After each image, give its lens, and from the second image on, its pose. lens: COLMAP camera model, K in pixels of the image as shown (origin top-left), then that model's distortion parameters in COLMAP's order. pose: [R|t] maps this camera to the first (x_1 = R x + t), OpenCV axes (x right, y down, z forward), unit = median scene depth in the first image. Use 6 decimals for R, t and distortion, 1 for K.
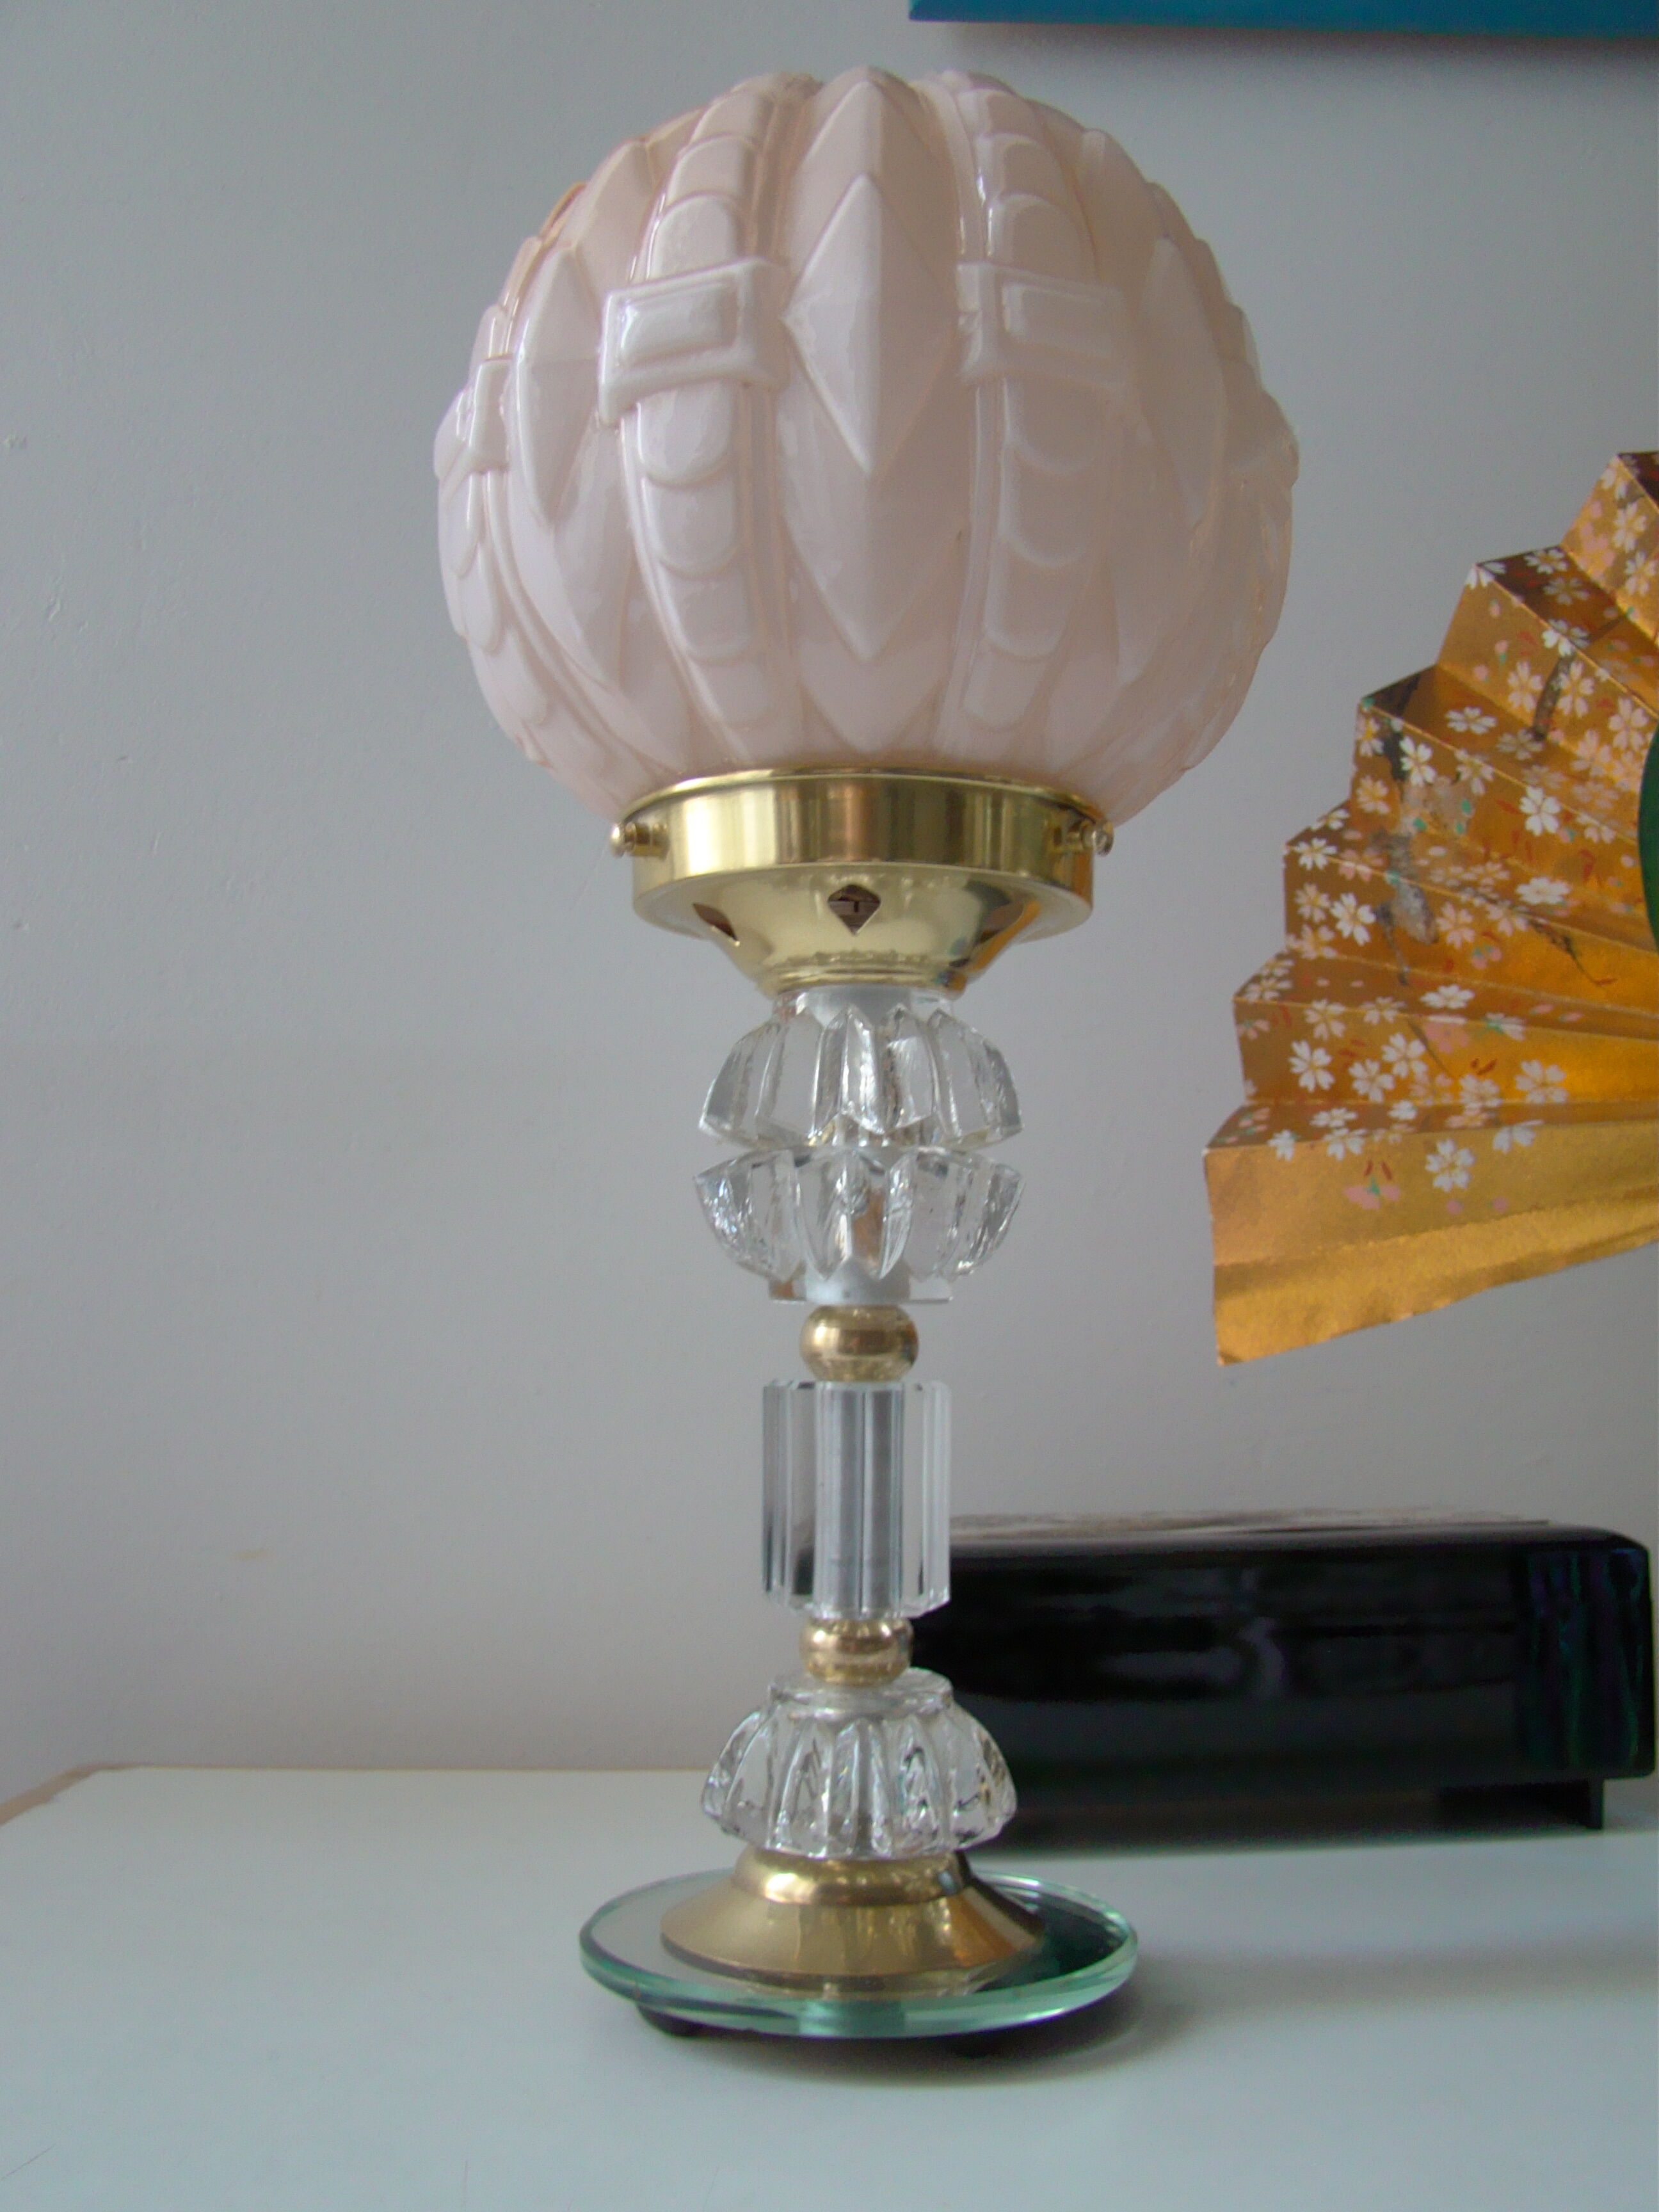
lens RADIAL K [[2018.1, 0, 872.2], [0, 2018.1, 1082.2], [0, 0, 1]] dist [-0.124751, 0.000000]
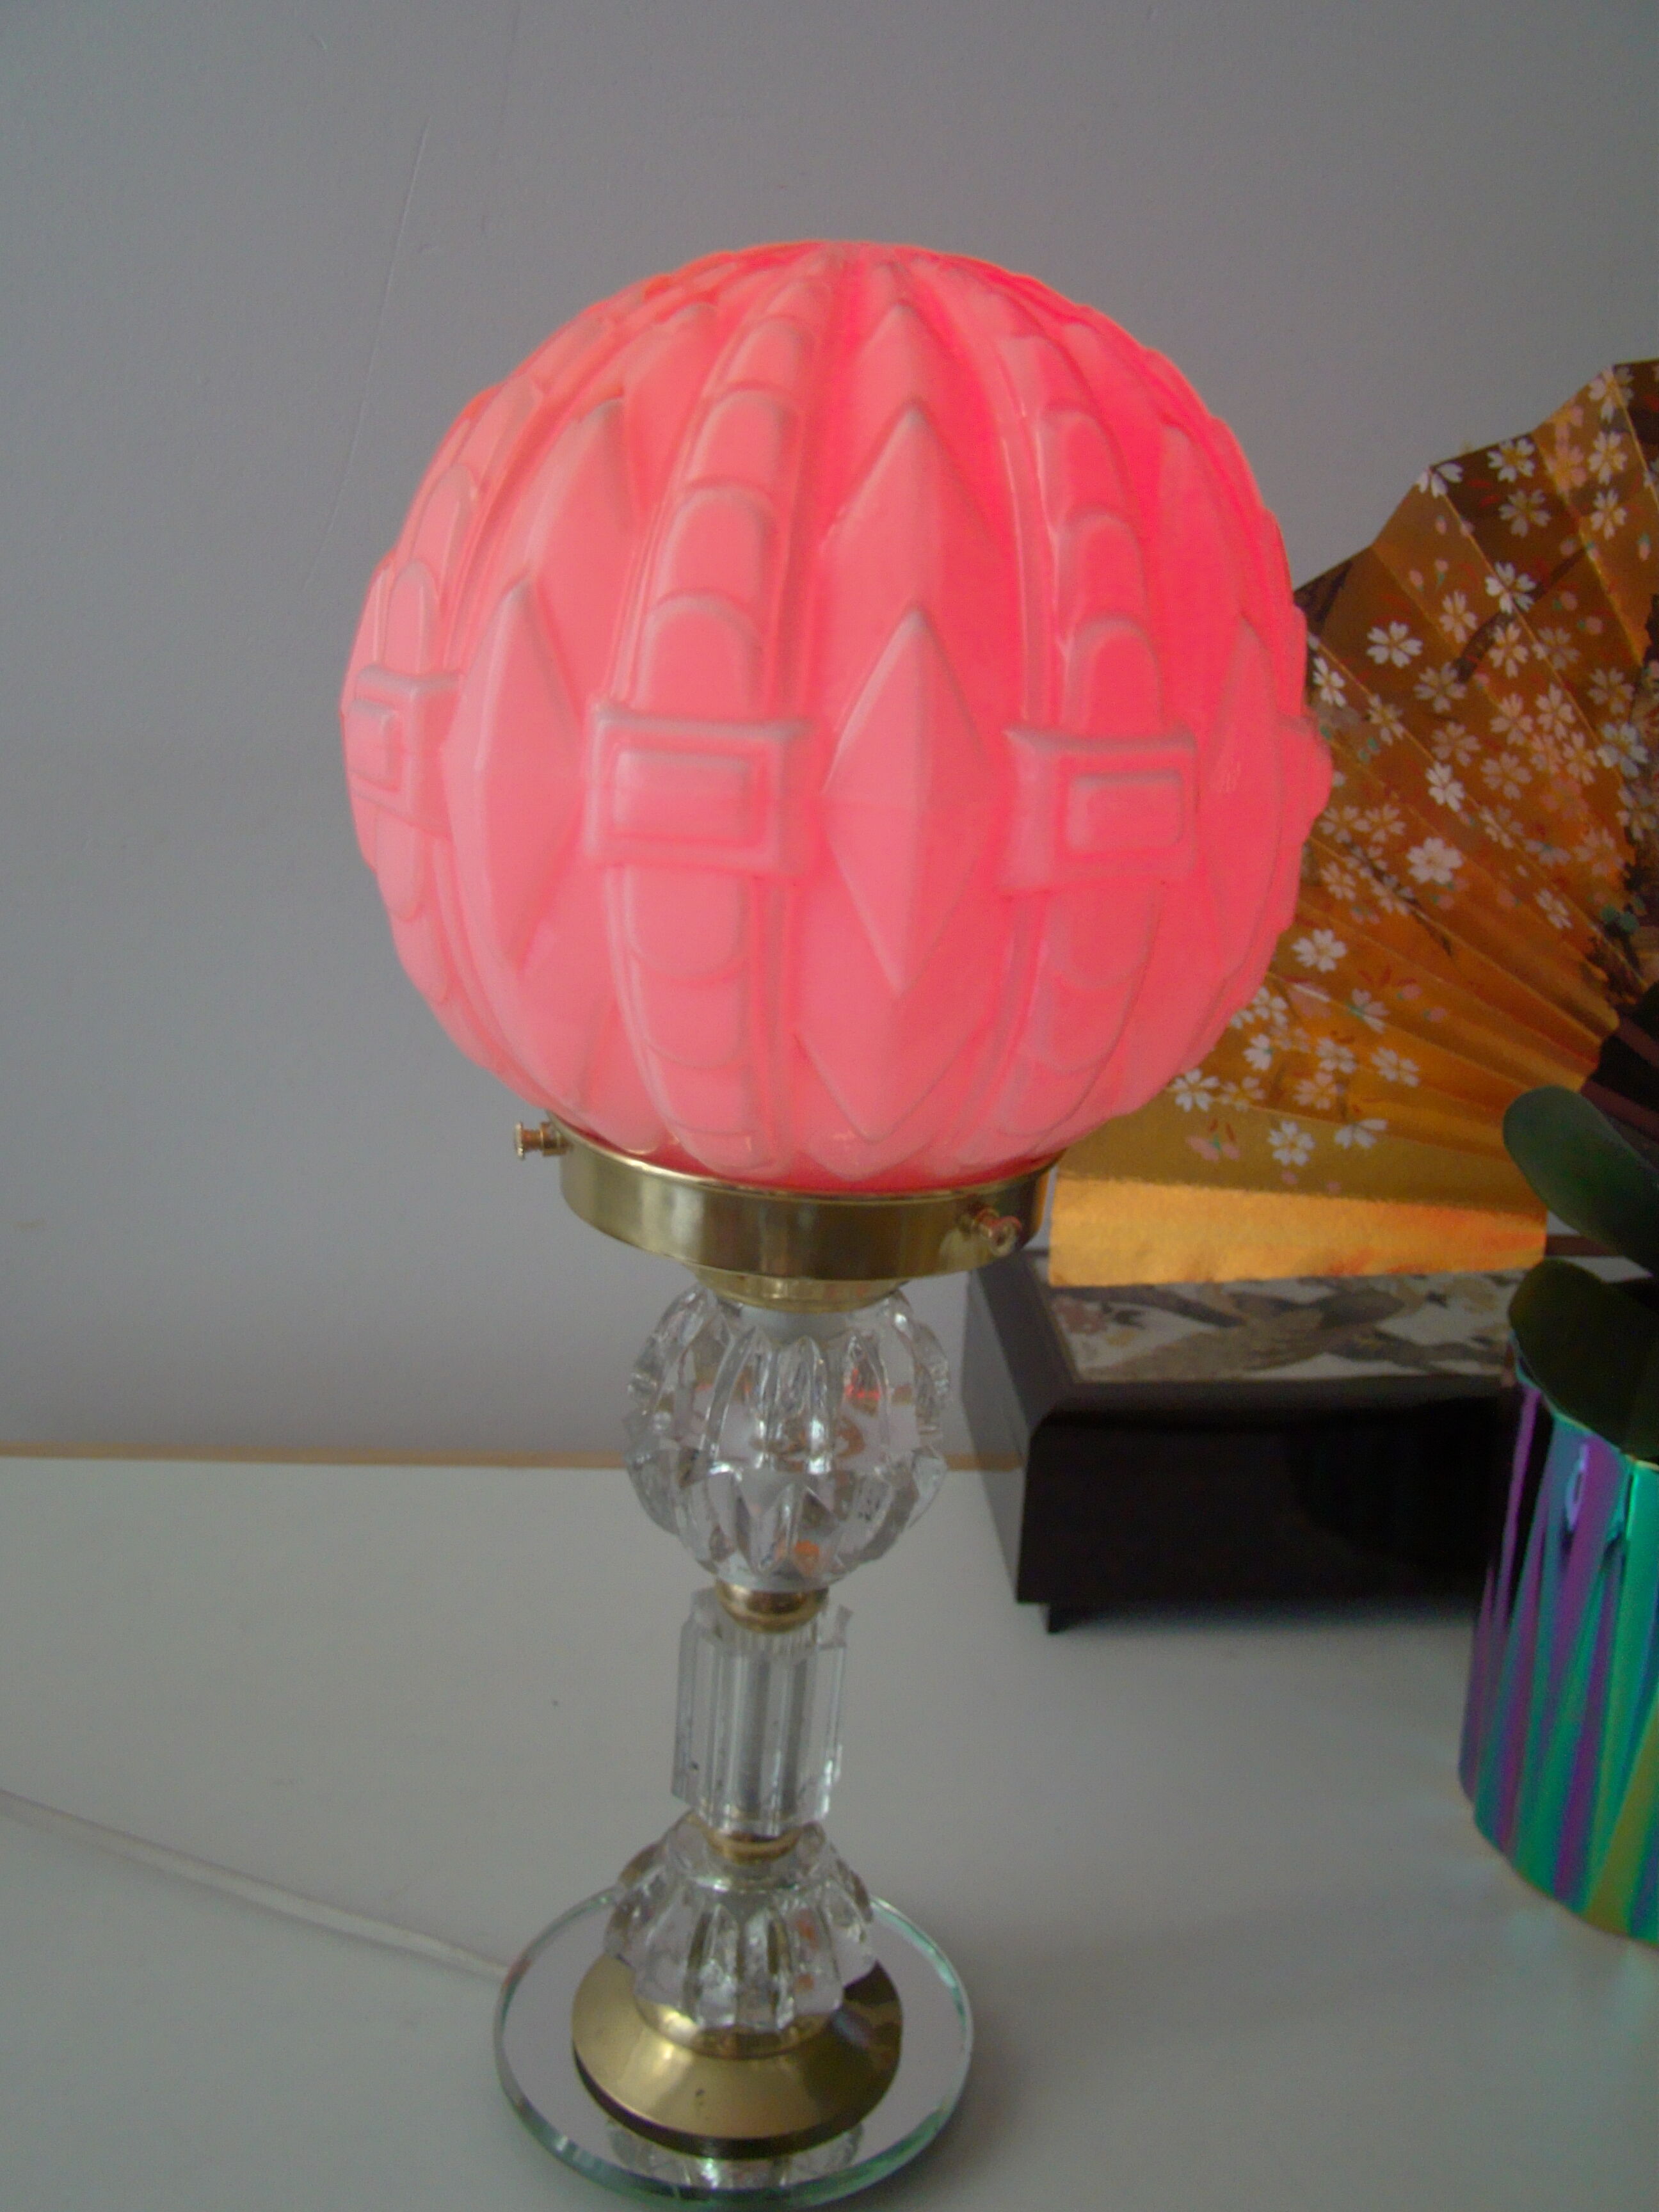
lens RADIAL K [[2018.1, 0, 879.2], [0, 2018.1, 1082.6], [0, 0, 1]] dist [-0.124751, 0.000000]
pose [[0.998561, 0.036659, 0.039154, 0.038309], [-0.050215, 0.895491, 0.442237, -0.403022], [-0.018850, -0.443566, 0.896043, 0.101578]]
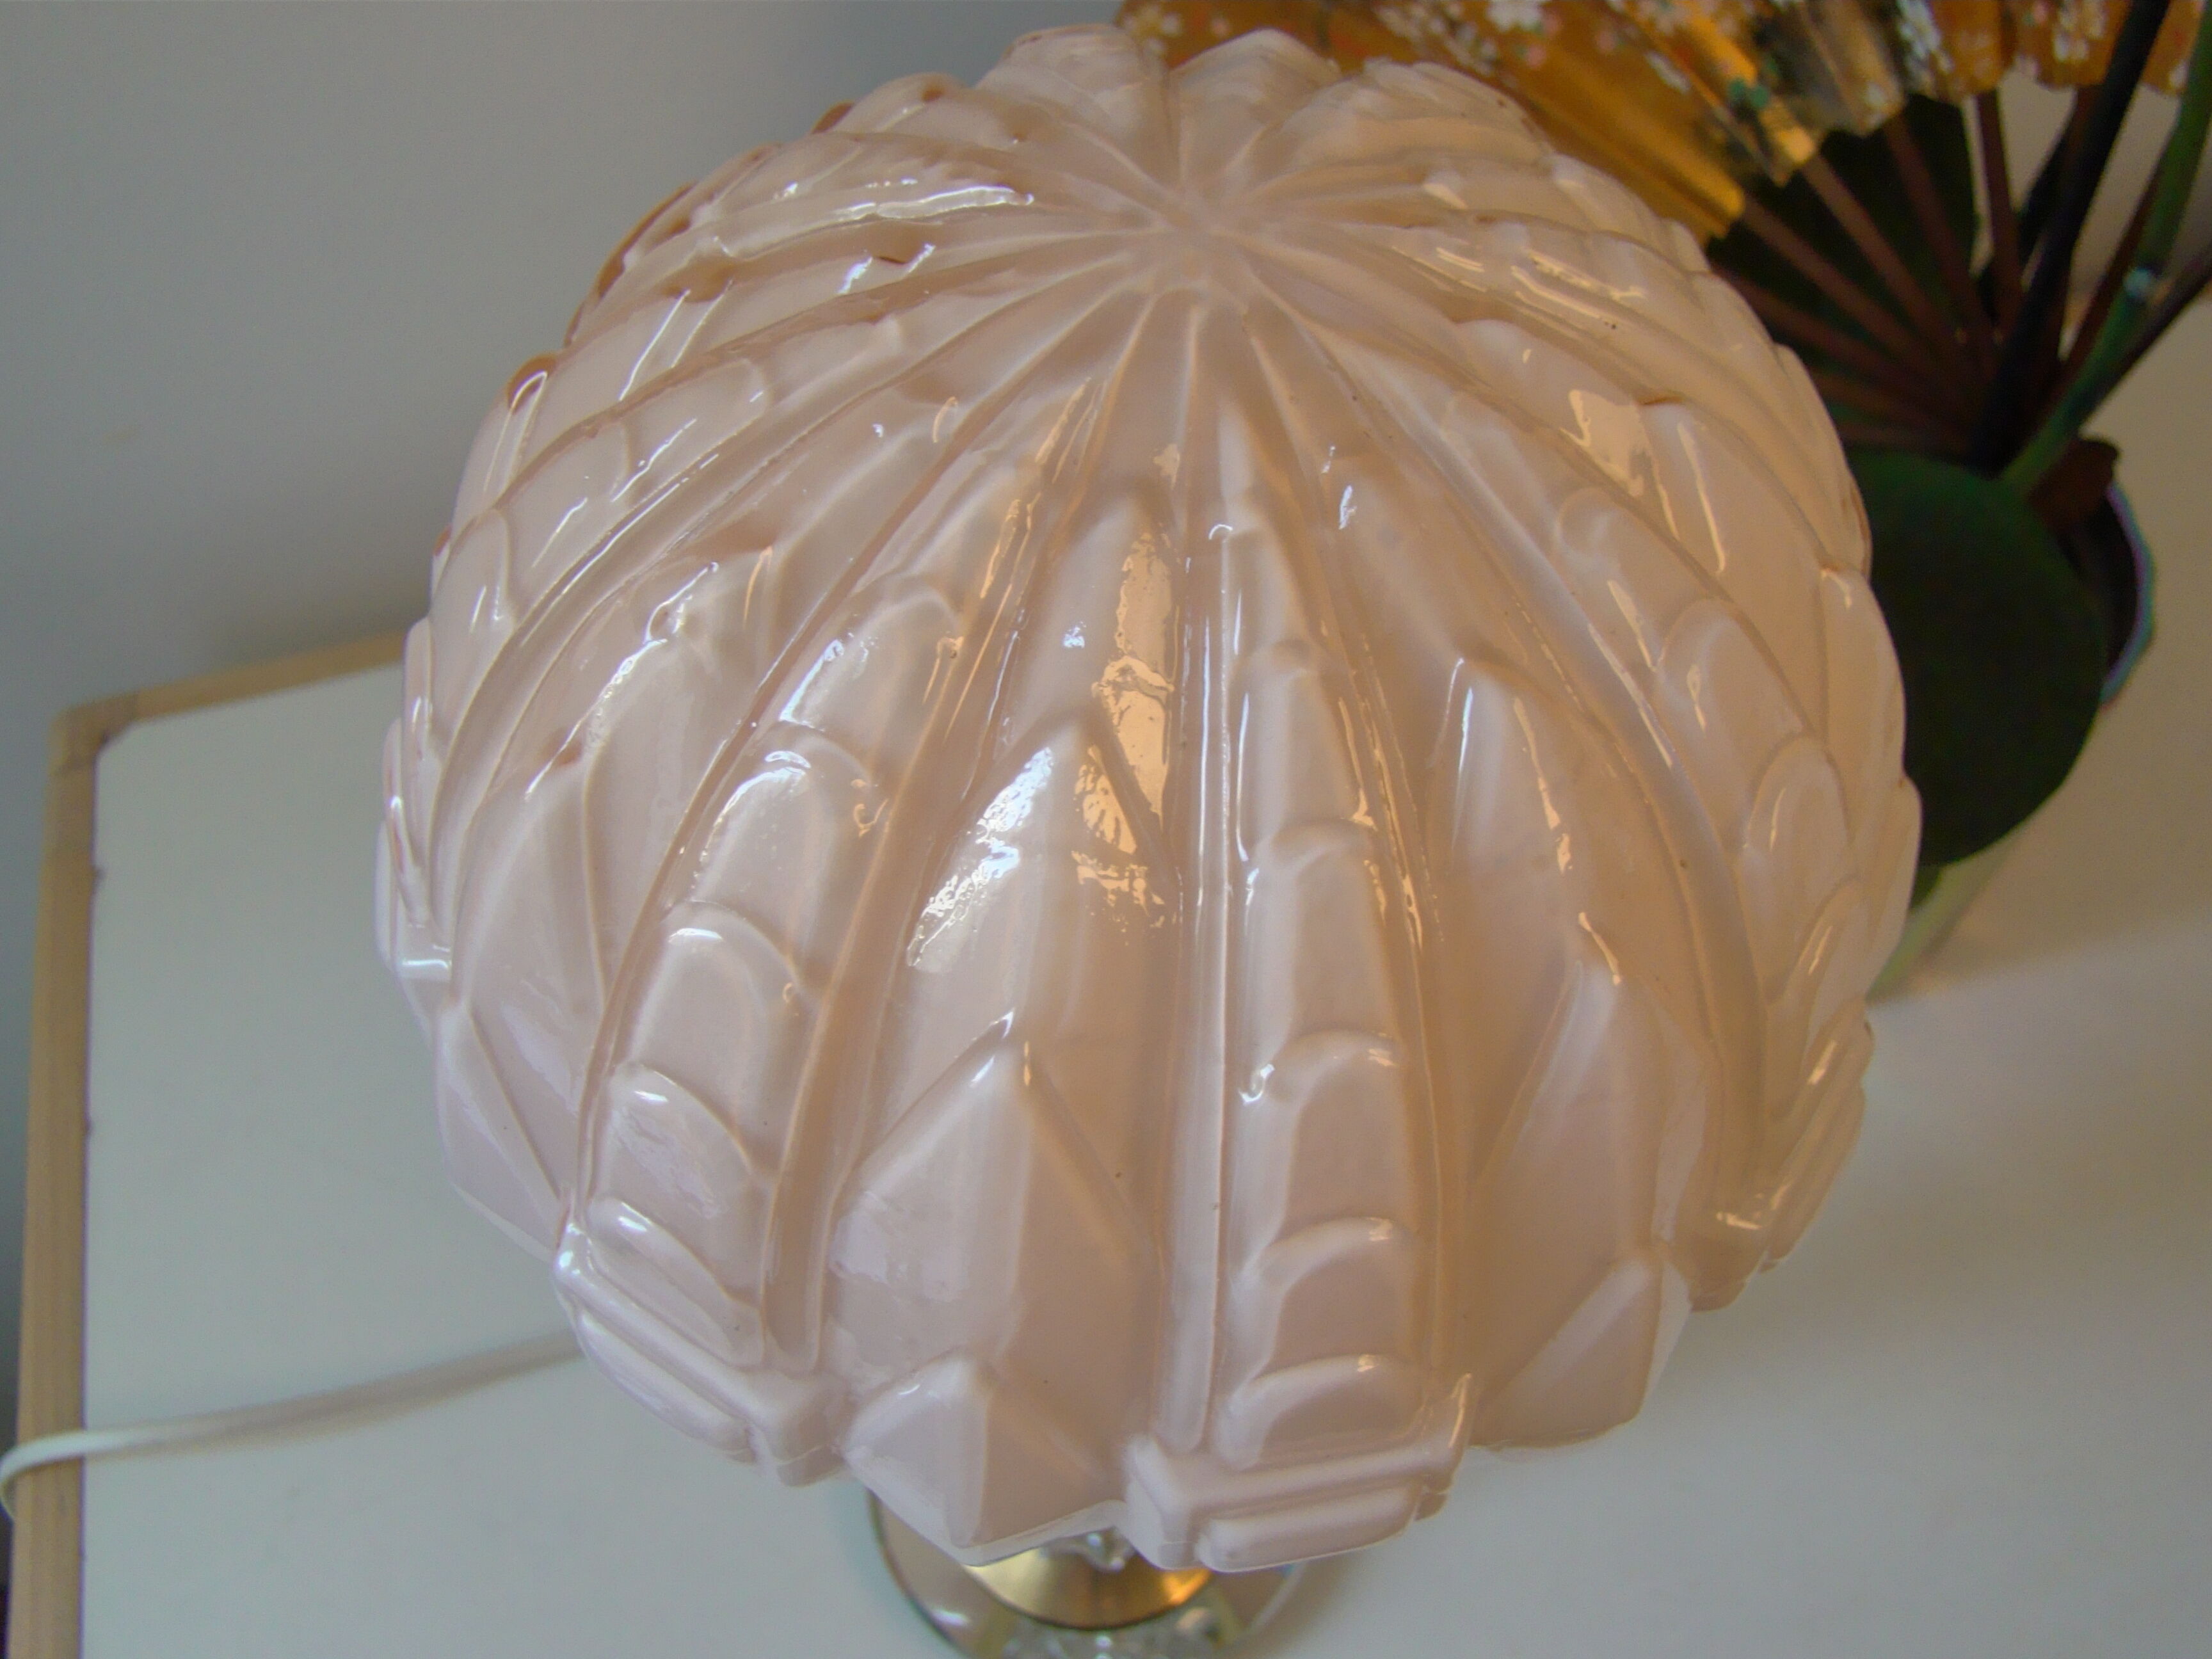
lens RADIAL K [[2018.1, 0, 1121.1], [0, 2018.1, 819.2], [0, 0, 1]] dist [-0.124751, 0.000000]
pose [[0.967745, -0.205442, 0.145819, 0.014954], [-0.033962, 0.467136, 0.883533, -0.598575], [-0.249632, -0.859987, 0.445092, 0.423312]]
